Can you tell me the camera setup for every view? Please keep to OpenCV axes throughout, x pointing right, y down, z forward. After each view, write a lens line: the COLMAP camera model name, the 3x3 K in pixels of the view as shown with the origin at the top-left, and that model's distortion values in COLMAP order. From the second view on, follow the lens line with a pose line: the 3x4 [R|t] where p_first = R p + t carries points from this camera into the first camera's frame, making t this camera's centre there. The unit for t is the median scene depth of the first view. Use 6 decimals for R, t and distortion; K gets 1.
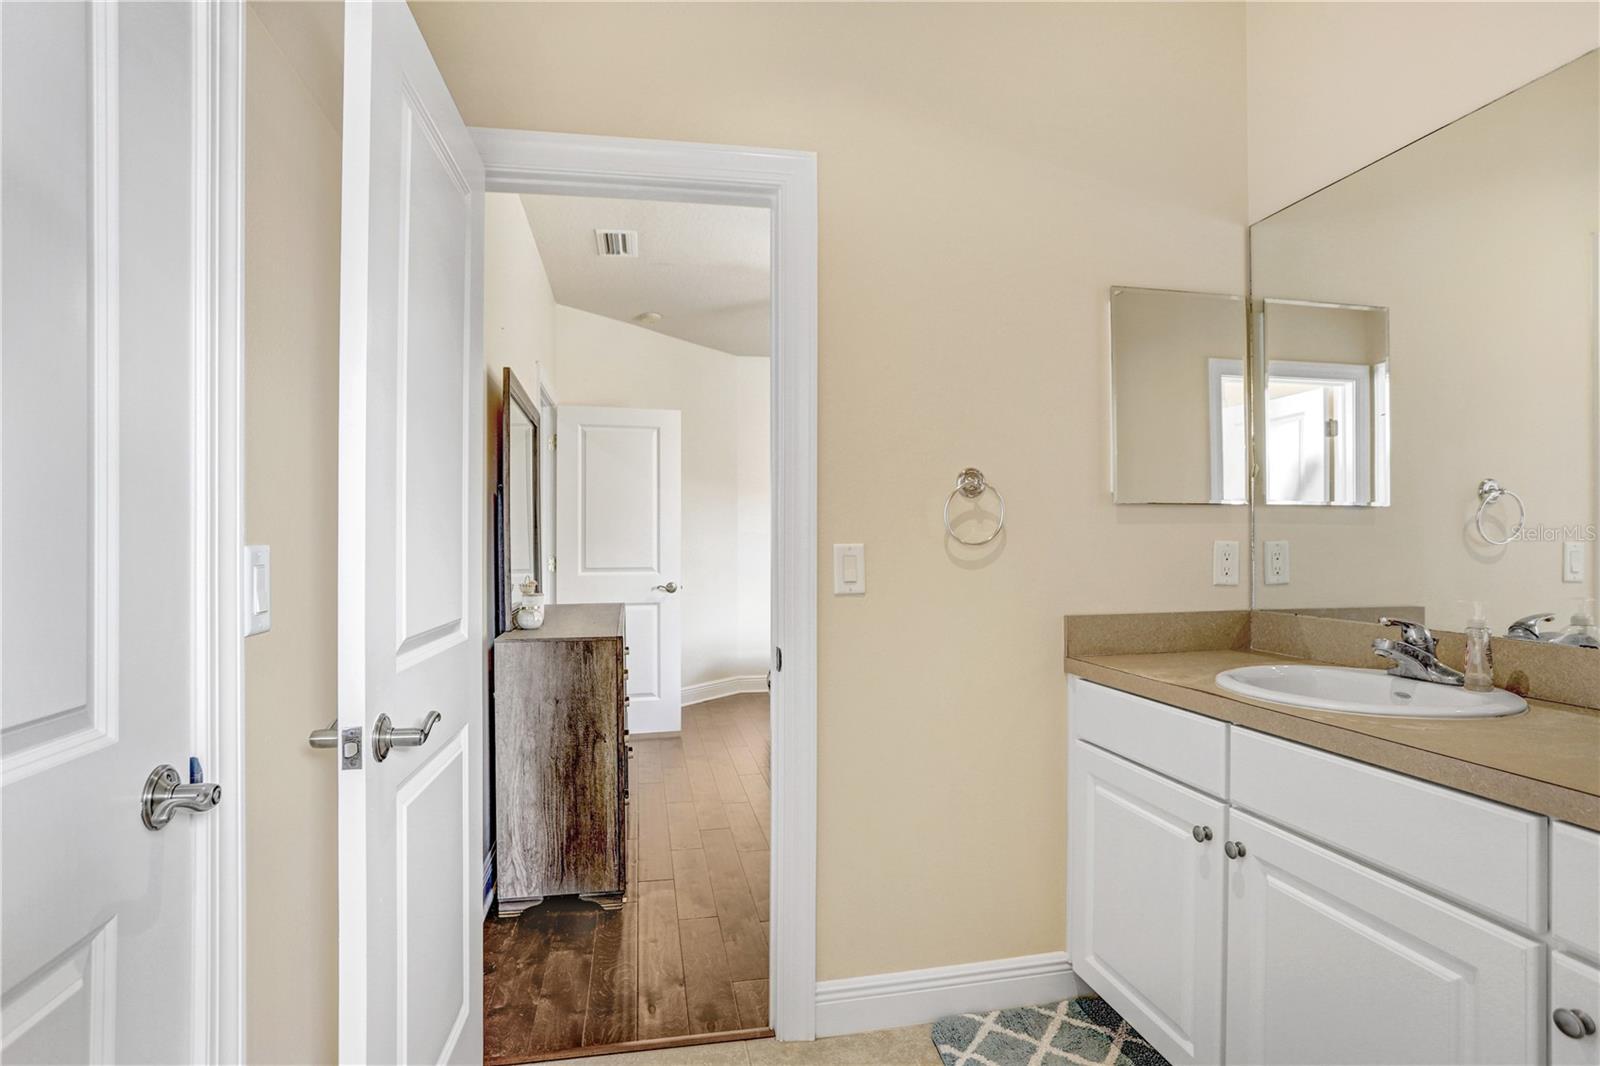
lens RADIAL K [[823.2, 0, 801.7], [0, 823.2, 535.7], [0, 0, 1]] dist [-0.045361, 0.000862]
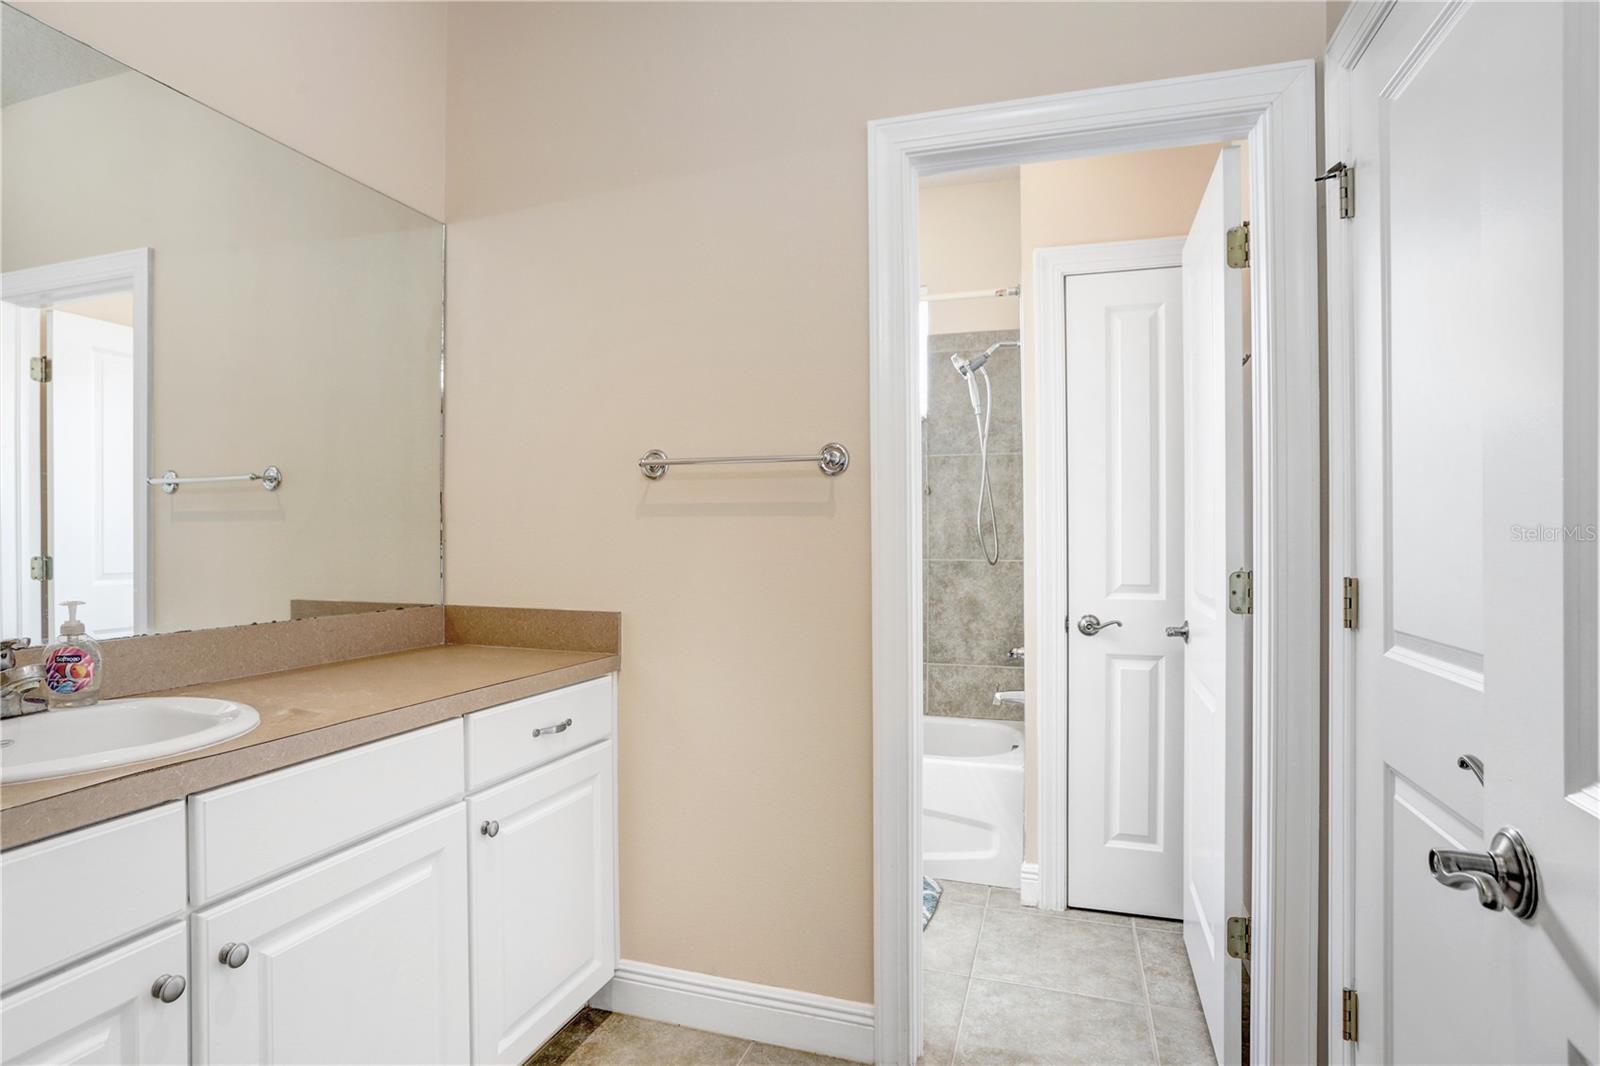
lens RADIAL K [[823.2, 0, 801.4], [0, 823.2, 536.4], [0, 0, 1]] dist [-0.045361, 0.000862]
pose [[-0.871553, 0.004705, 0.490279, -0.135967], [0.003806, 0.999989, -0.002832, 0.007081], [-0.490287, -0.000602, -0.871561, 0.703960]]
